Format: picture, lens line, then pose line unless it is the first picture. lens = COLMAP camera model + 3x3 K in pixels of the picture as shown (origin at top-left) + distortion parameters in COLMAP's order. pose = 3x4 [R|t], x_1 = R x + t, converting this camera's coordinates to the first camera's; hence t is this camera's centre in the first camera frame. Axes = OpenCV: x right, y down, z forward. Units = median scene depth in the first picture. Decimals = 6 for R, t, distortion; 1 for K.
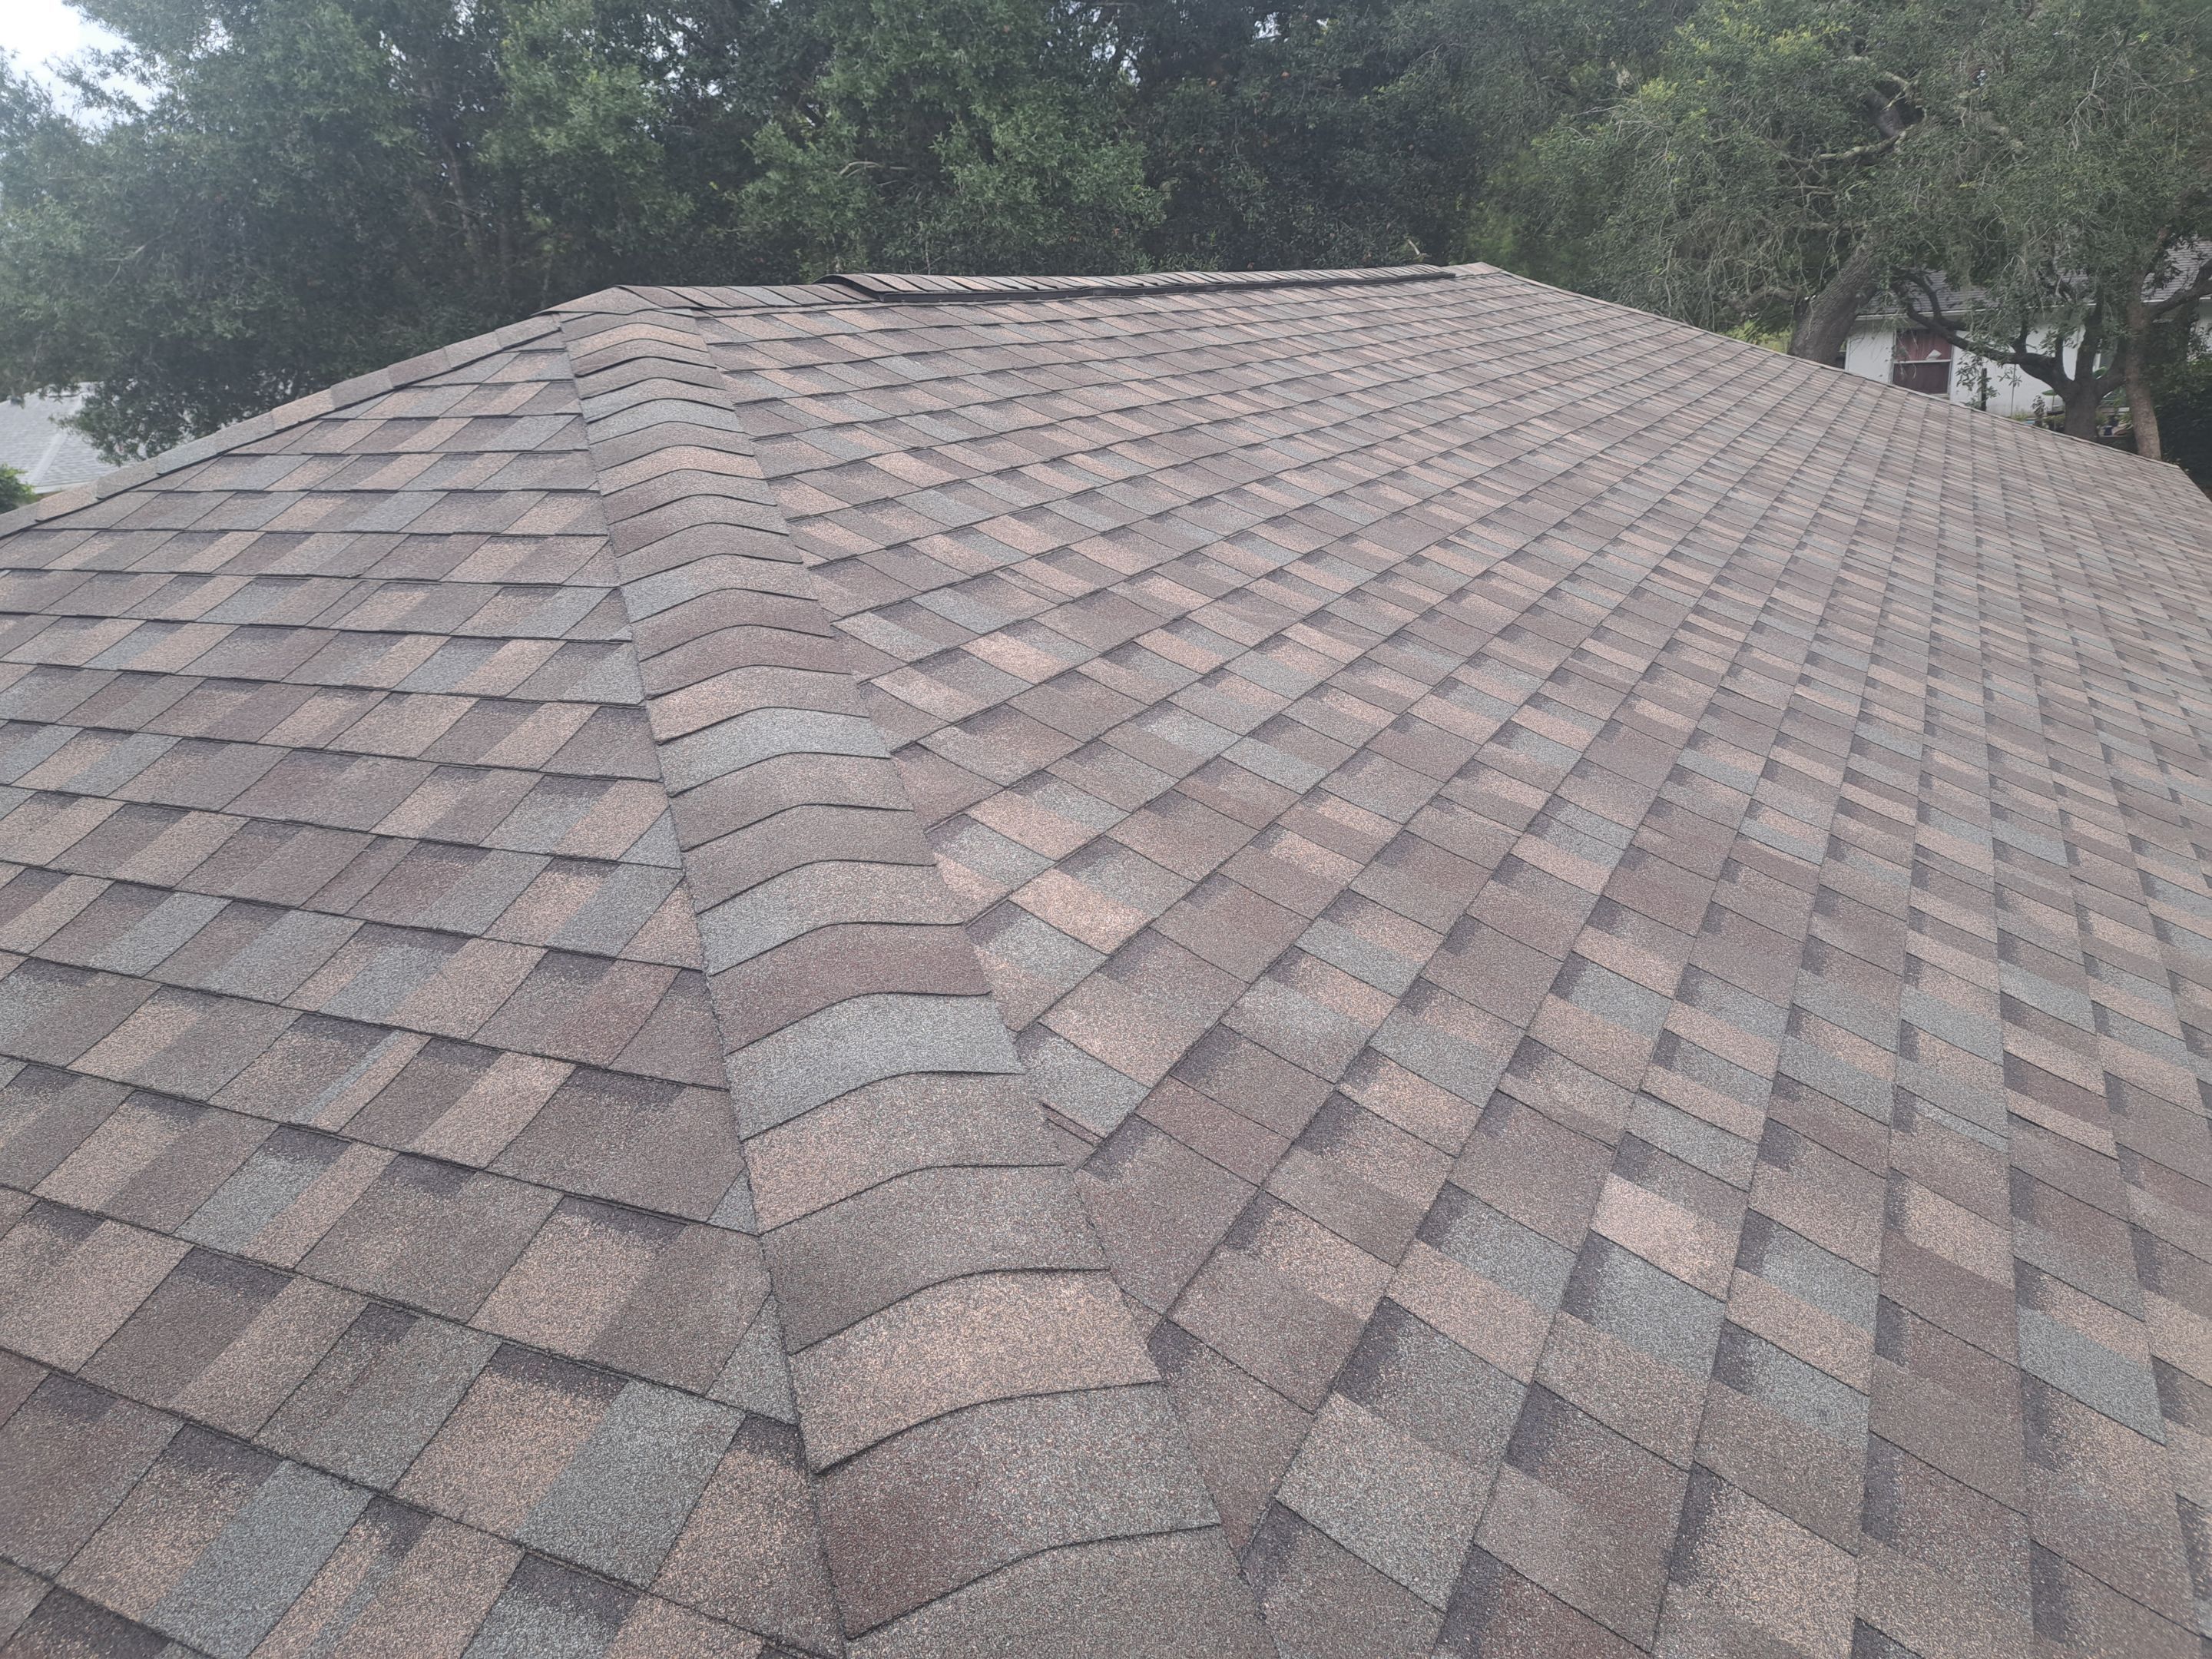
lens RADIAL K [[1588.8, 0, 1106.0], [0, 1588.8, 829.5], [0, 0, 1]] dist [0.078614, -0.078295]
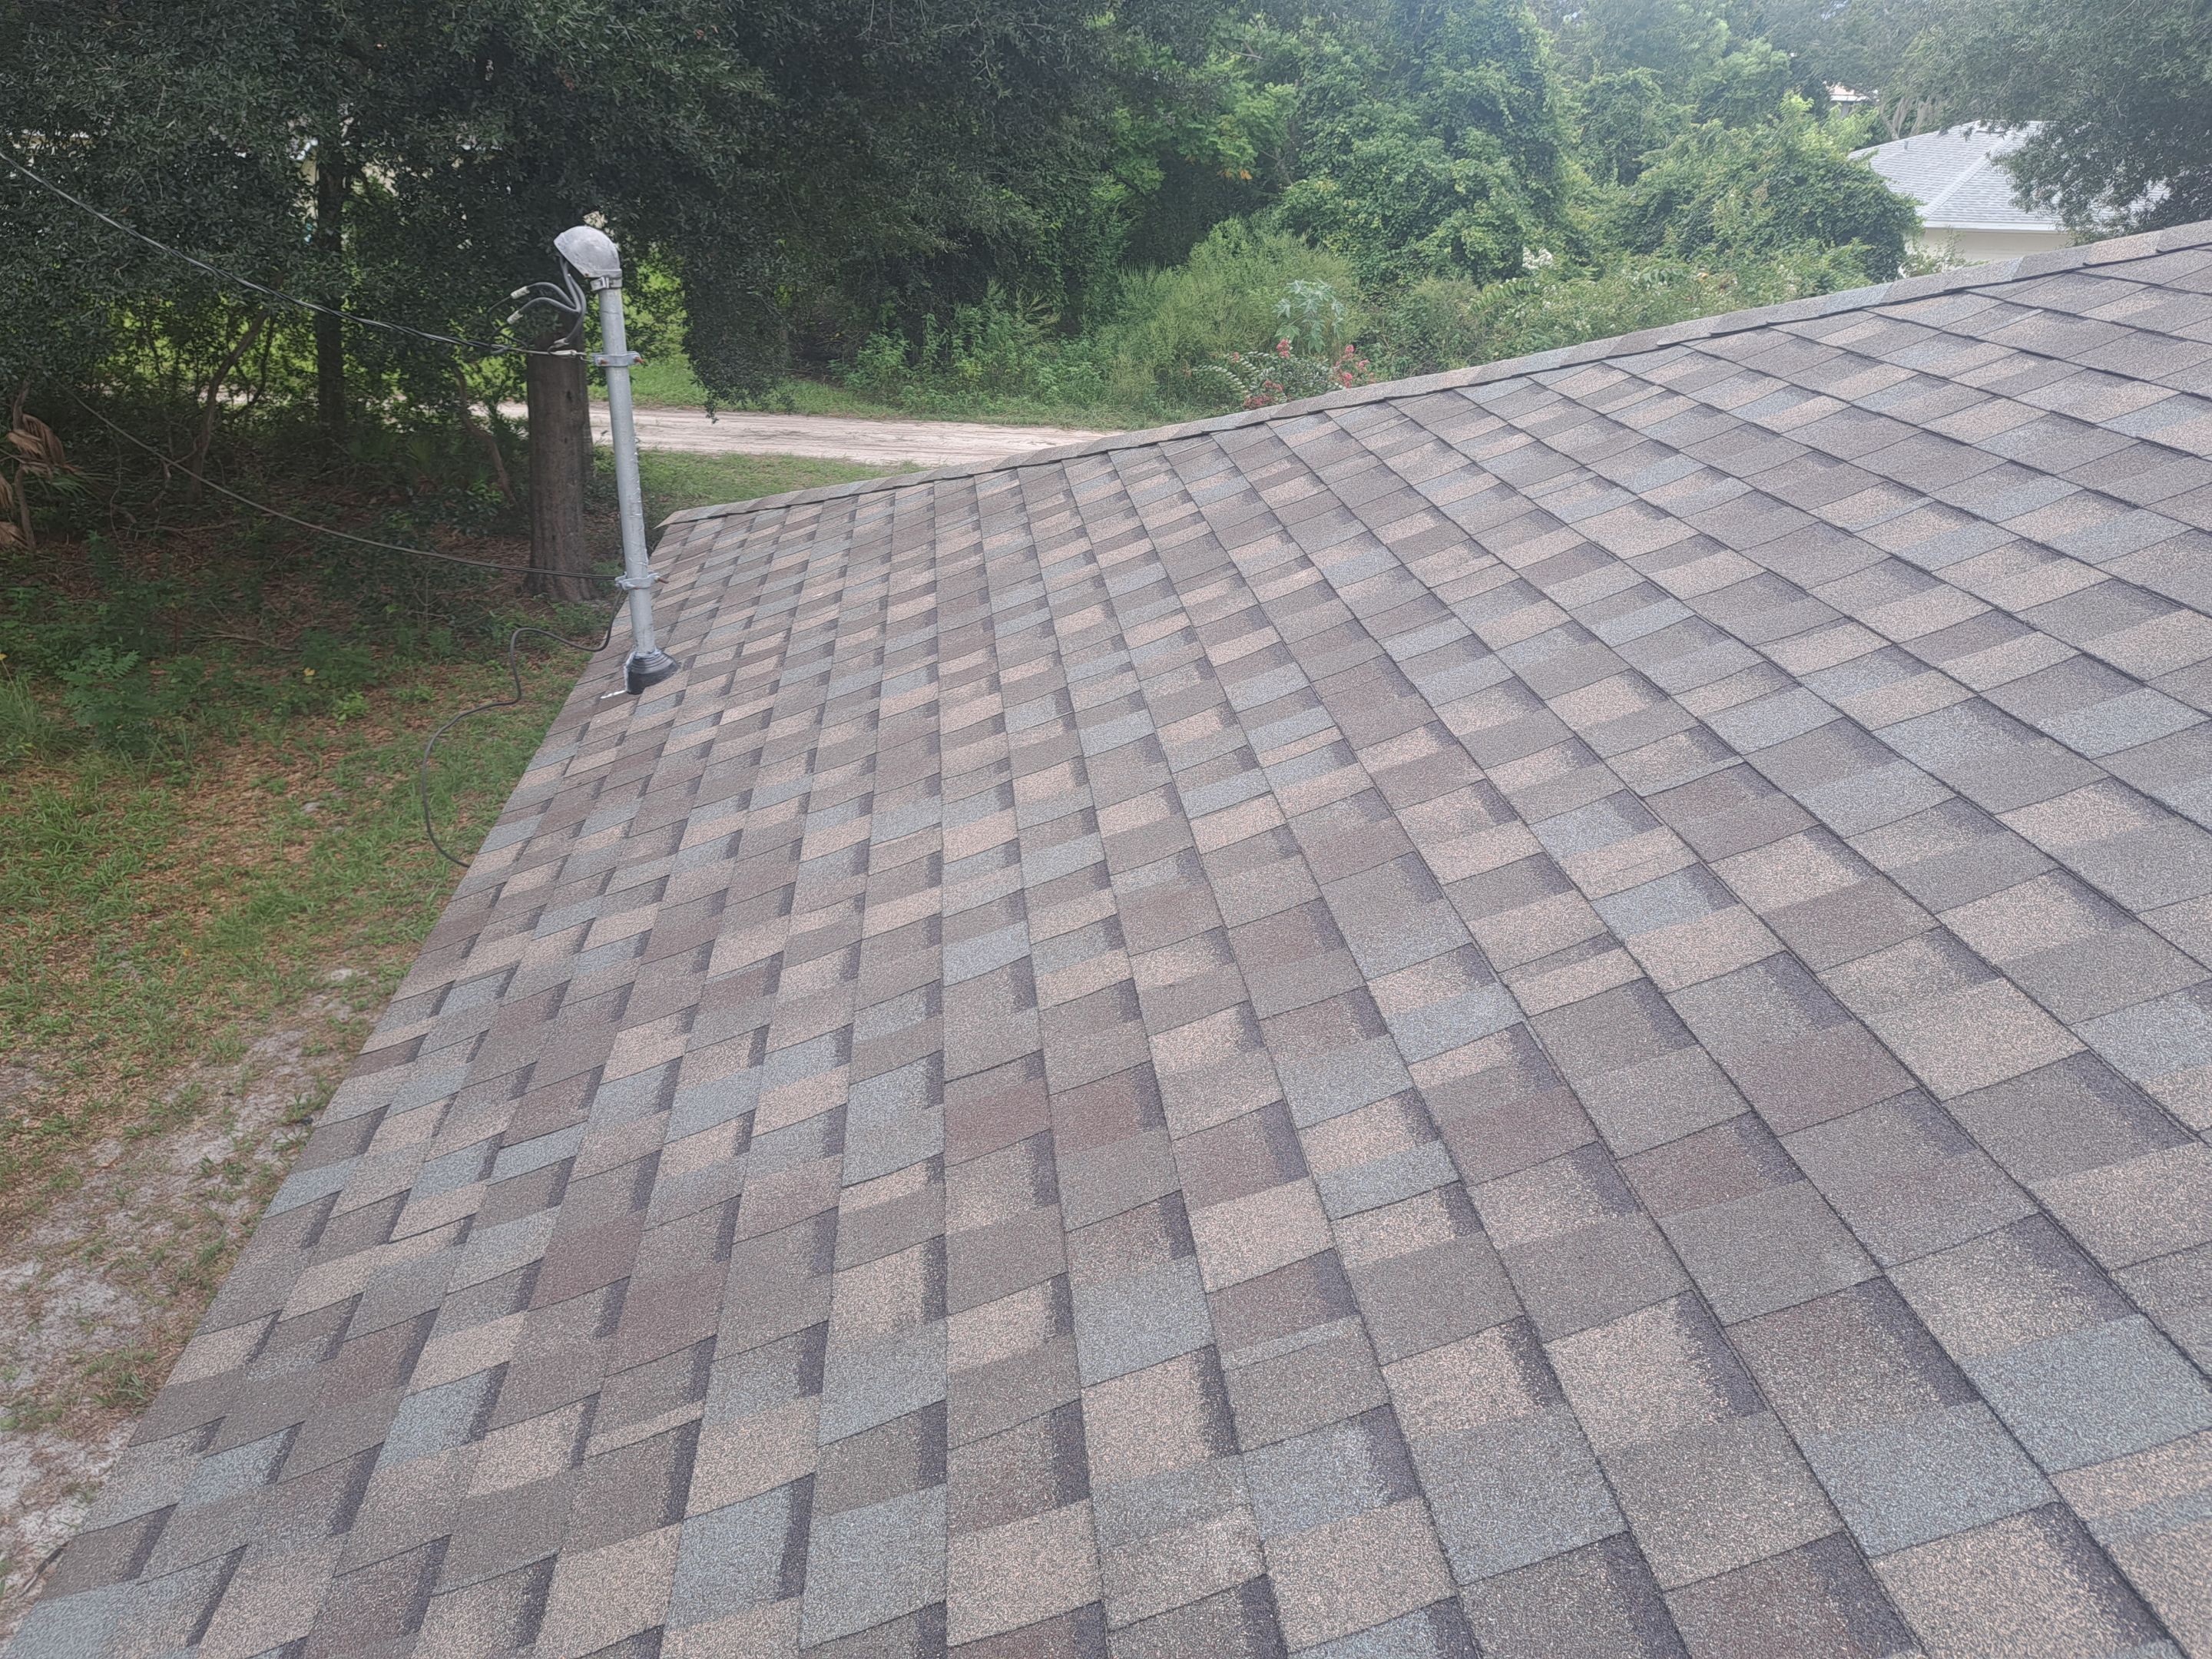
lens RADIAL K [[1588.8, 0, 1106.0], [0, 1588.8, 829.5], [0, 0, 1]] dist [0.078614, -0.078295]
pose [[0.519635, 0.428164, -0.739362, -0.149511], [-0.321830, 0.899719, 0.294840, 0.029527], [0.791458, 0.084740, 0.605321, -0.052006]]
